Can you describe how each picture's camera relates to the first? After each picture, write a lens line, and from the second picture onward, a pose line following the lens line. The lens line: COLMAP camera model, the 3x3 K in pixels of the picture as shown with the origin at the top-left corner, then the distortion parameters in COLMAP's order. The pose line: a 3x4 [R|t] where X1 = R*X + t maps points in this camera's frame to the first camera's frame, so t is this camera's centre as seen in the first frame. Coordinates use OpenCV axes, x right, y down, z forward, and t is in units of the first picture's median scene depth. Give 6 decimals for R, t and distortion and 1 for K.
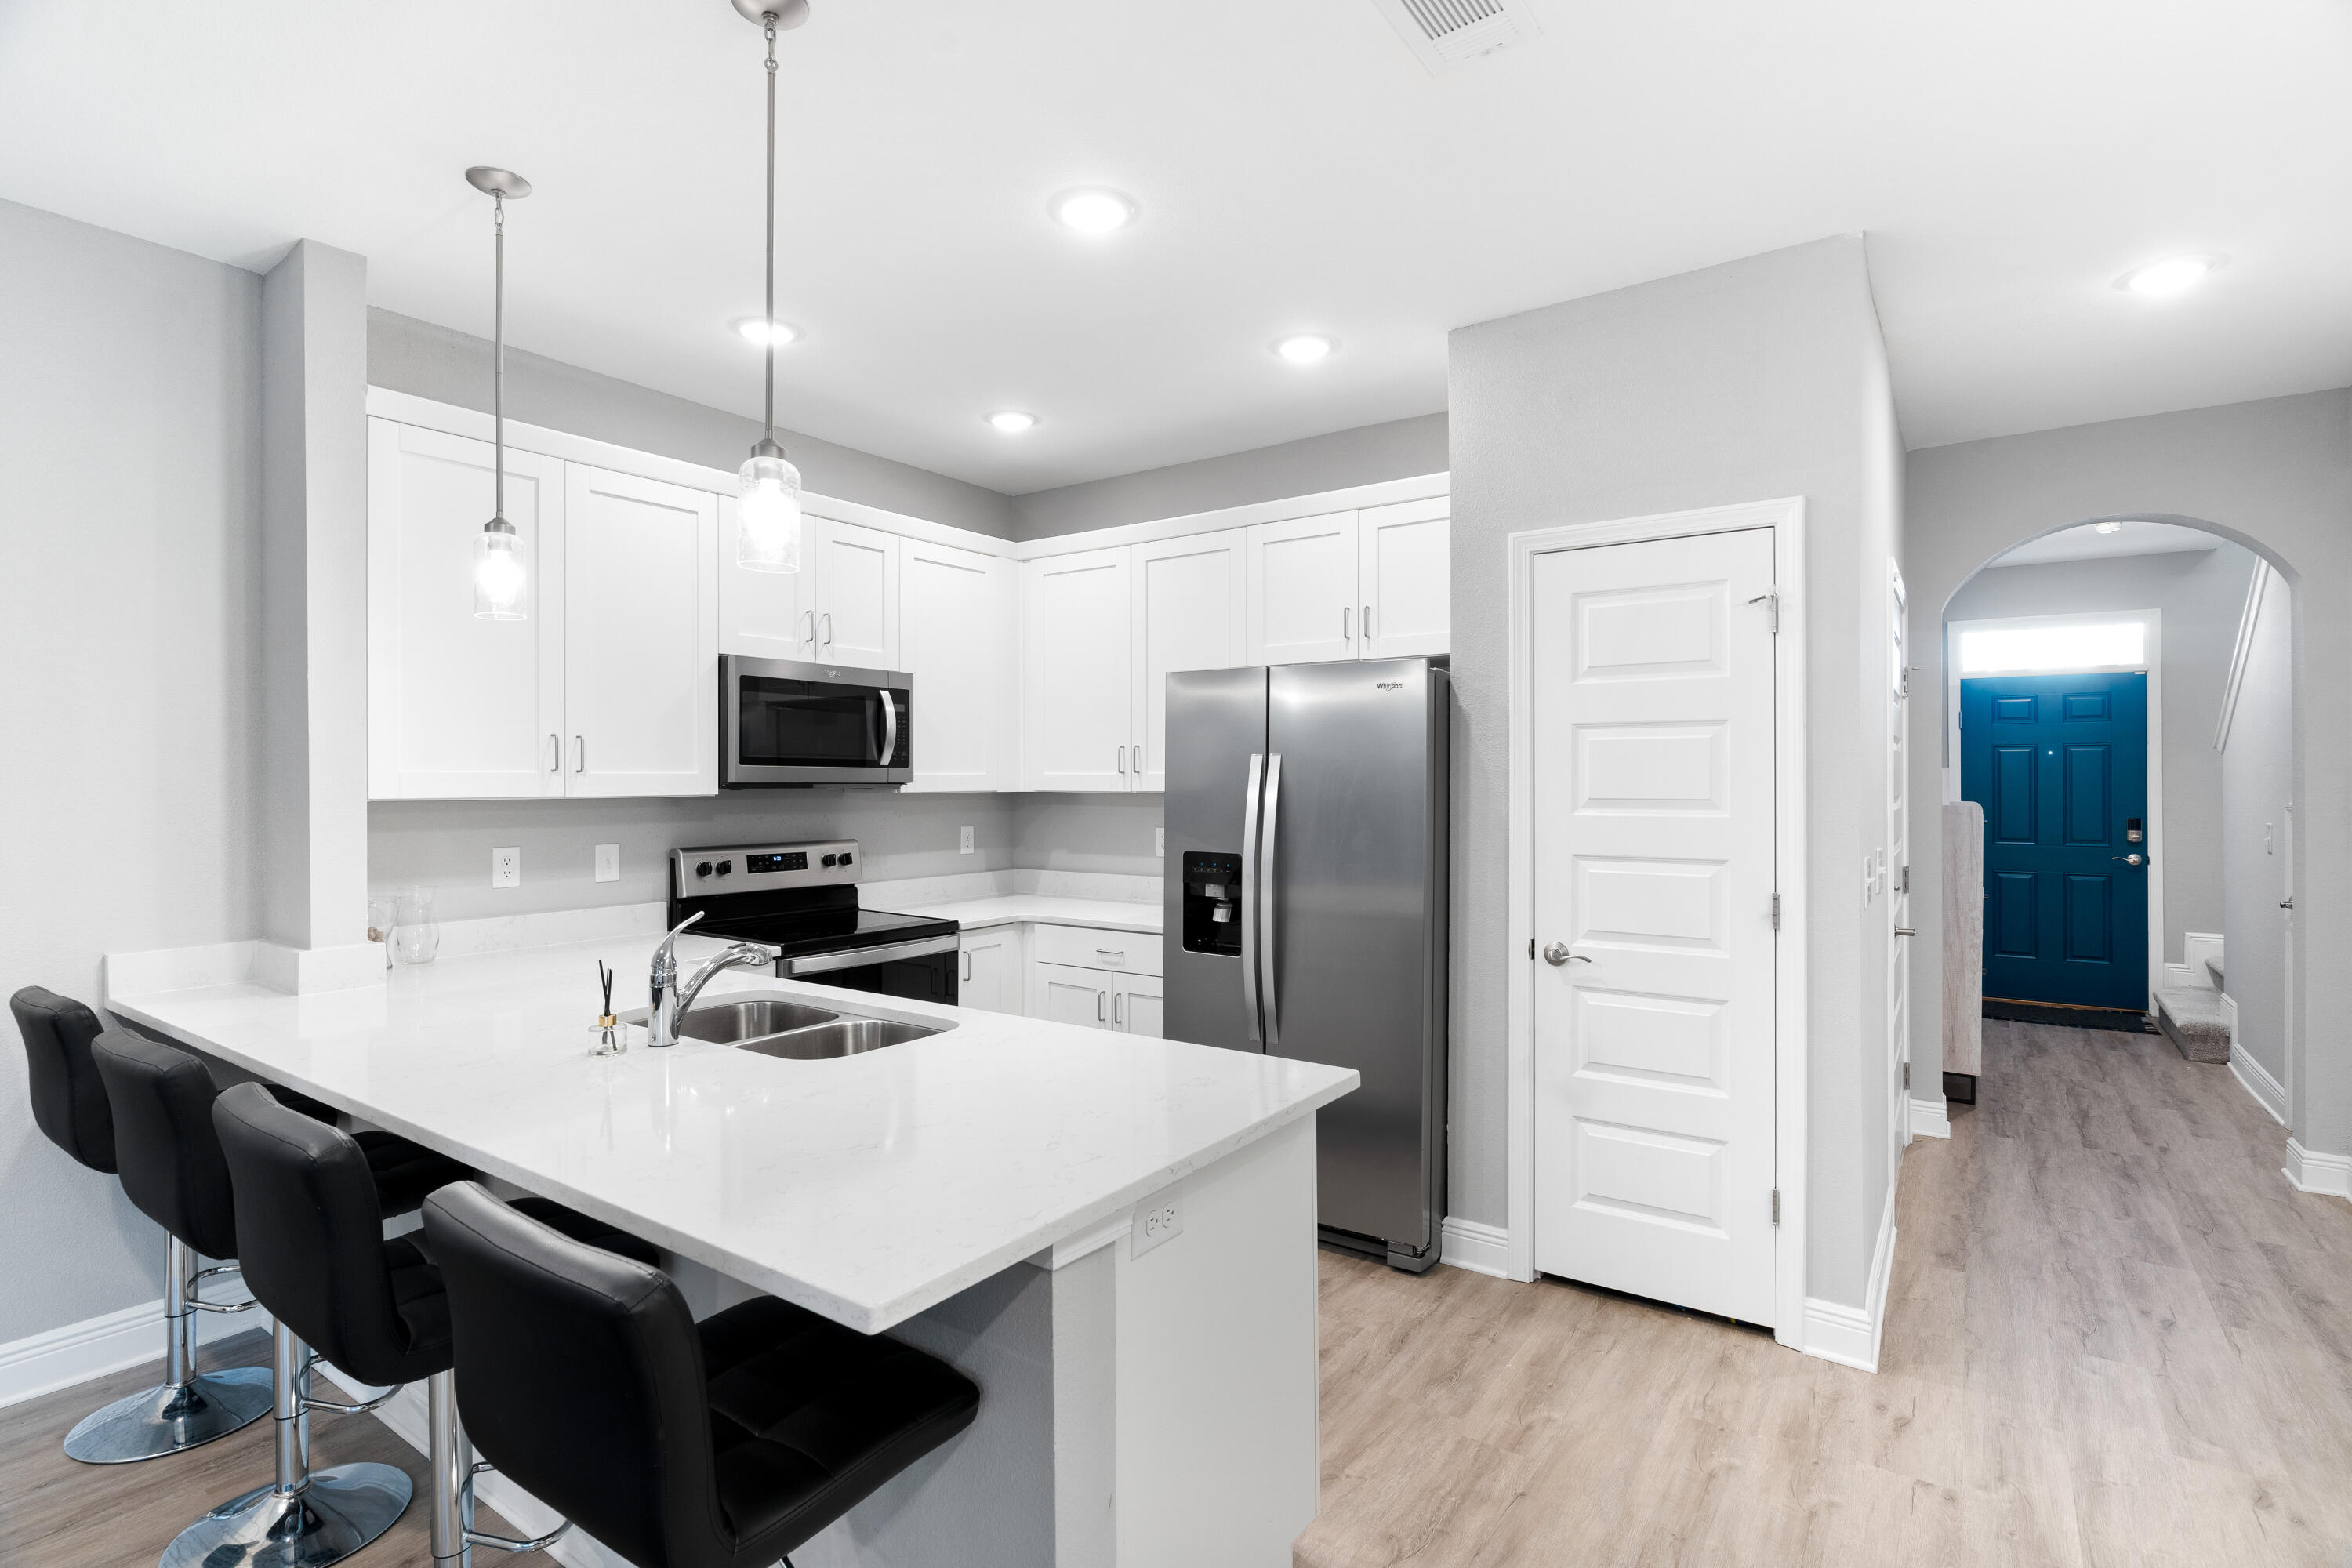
lens RADIAL K [[1140.9, 0, 1175.3], [0, 1140.9, 778.1], [0, 0, 1]] dist [-0.002173, -0.000213]
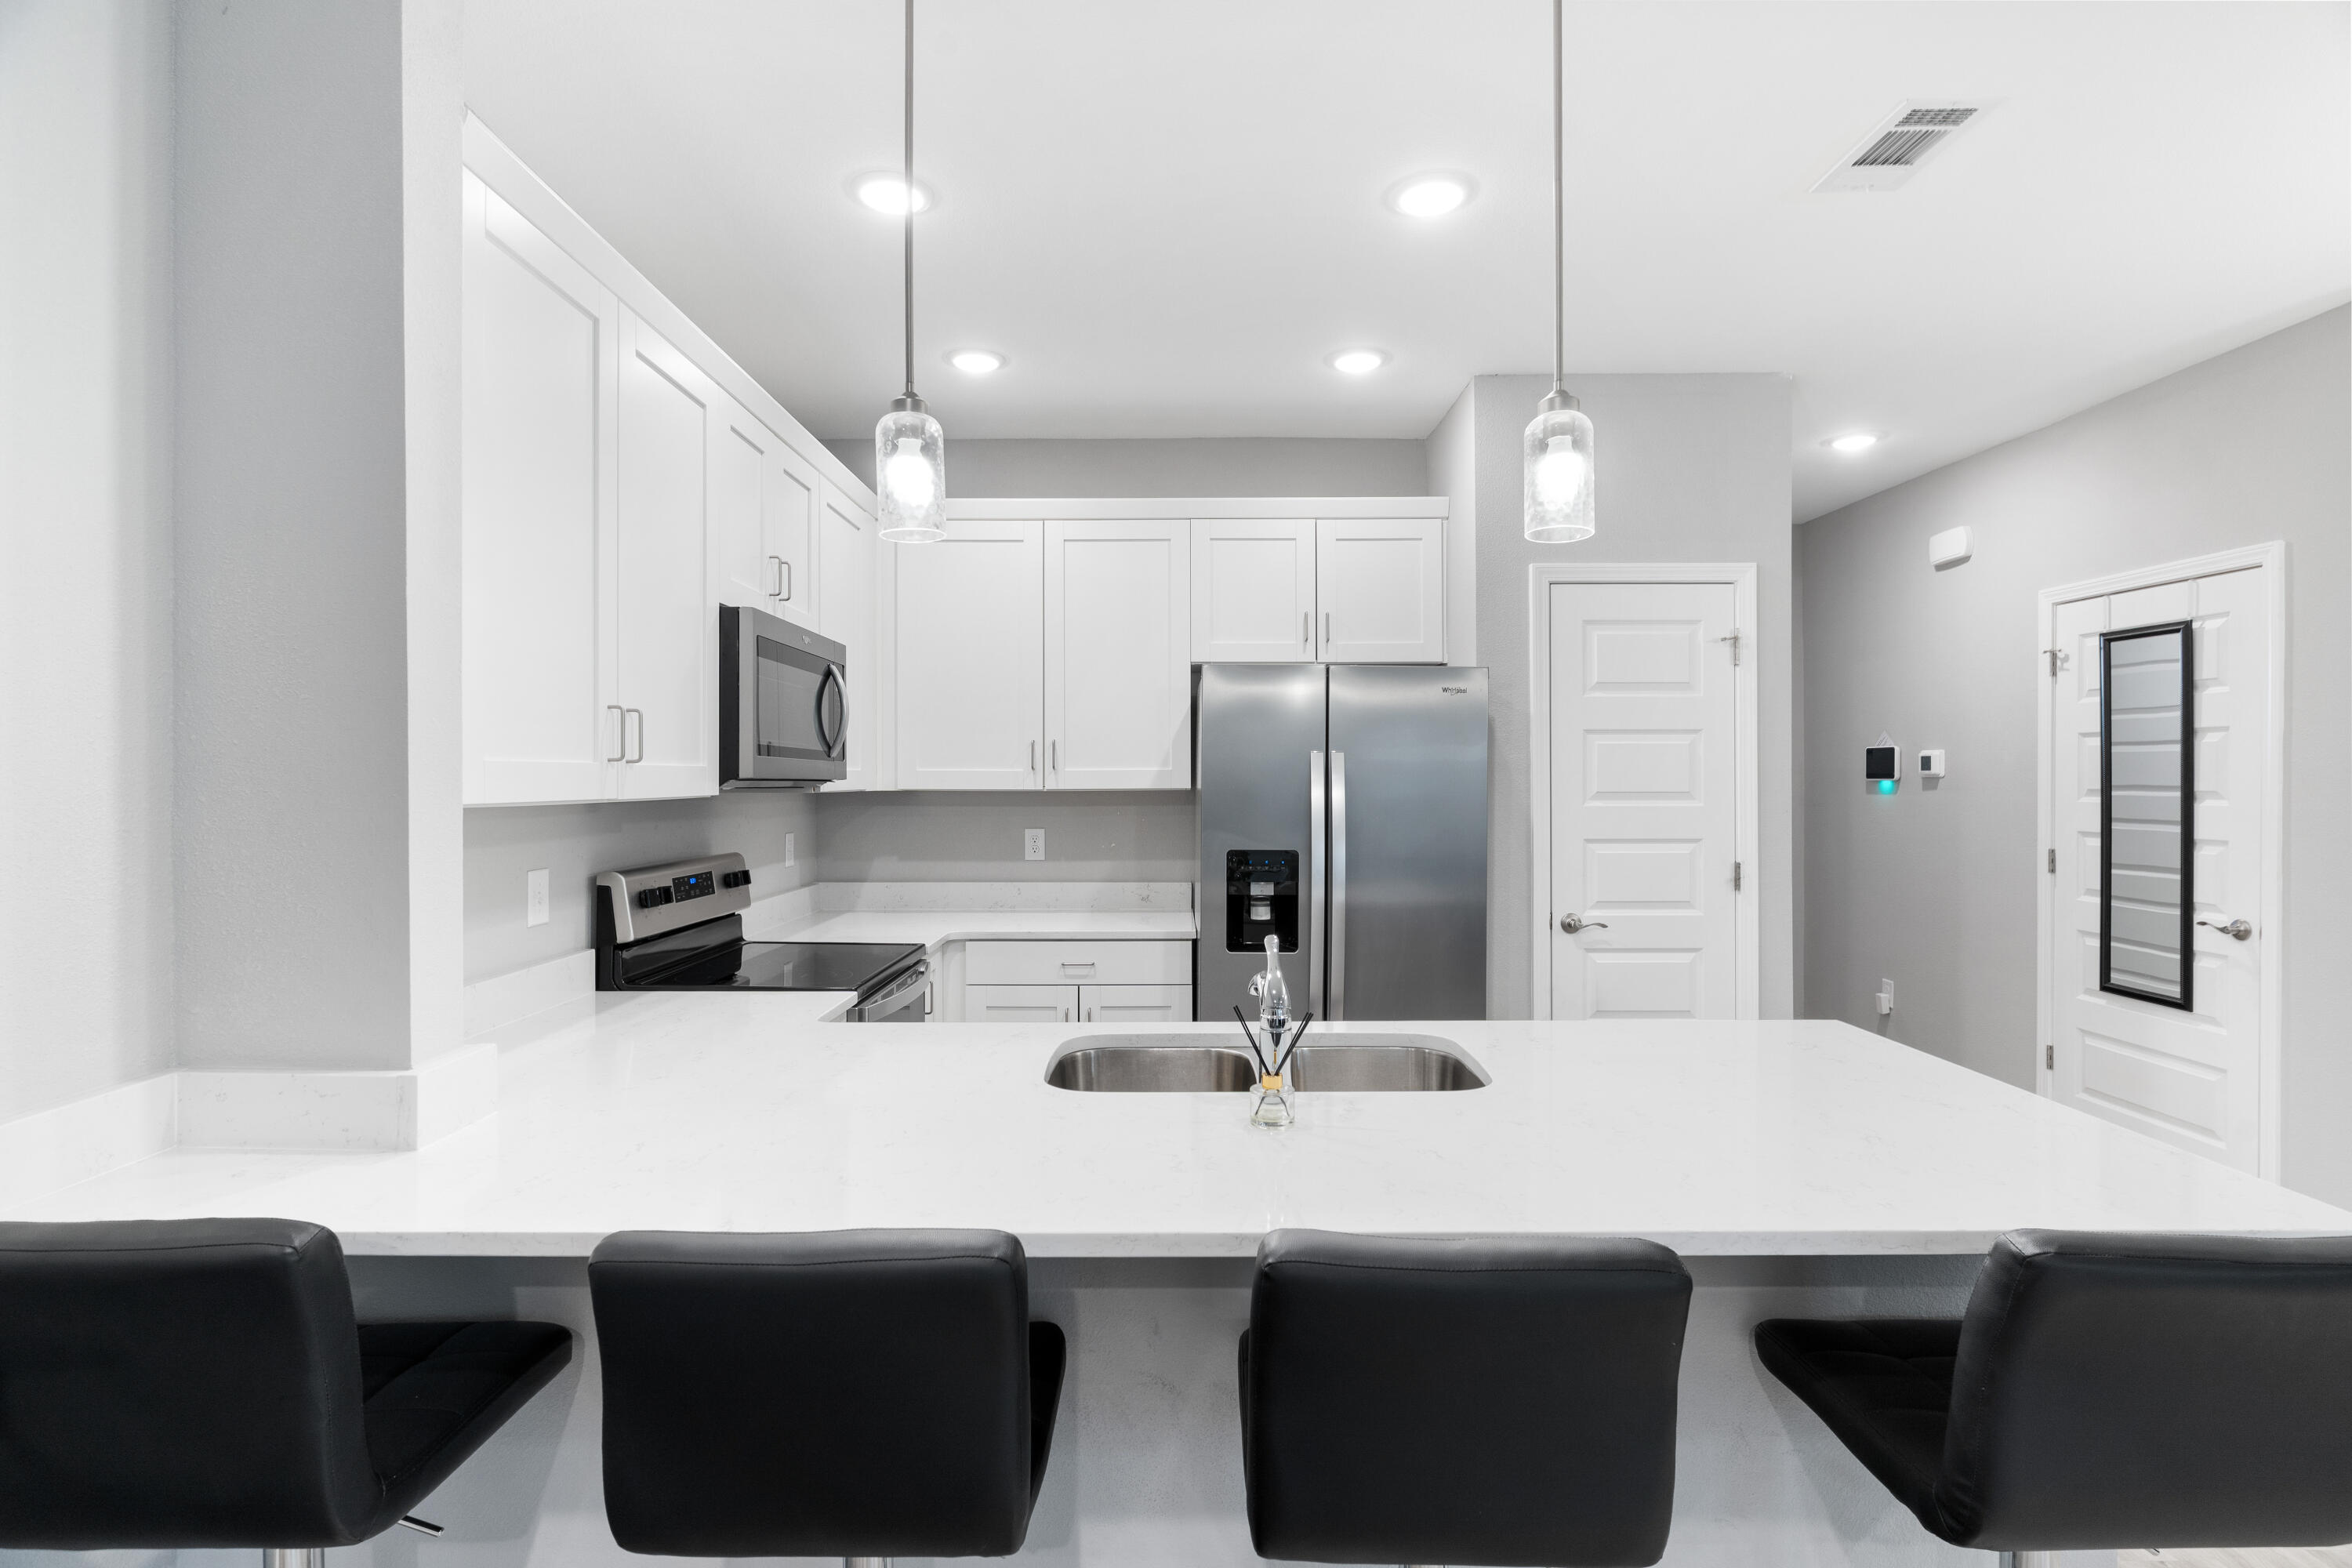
lens RADIAL K [[1133.6, 0, 1195.8], [0, 1133.6, 778.2], [0, 0, 1]] dist [-0.001024, -0.000013]
pose [[0.814080, 0.000996, 0.580752, -0.577370], [-0.001480, 0.999999, 0.000358, 0.002965], [-0.580751, -0.001151, 0.814080, 0.231962]]
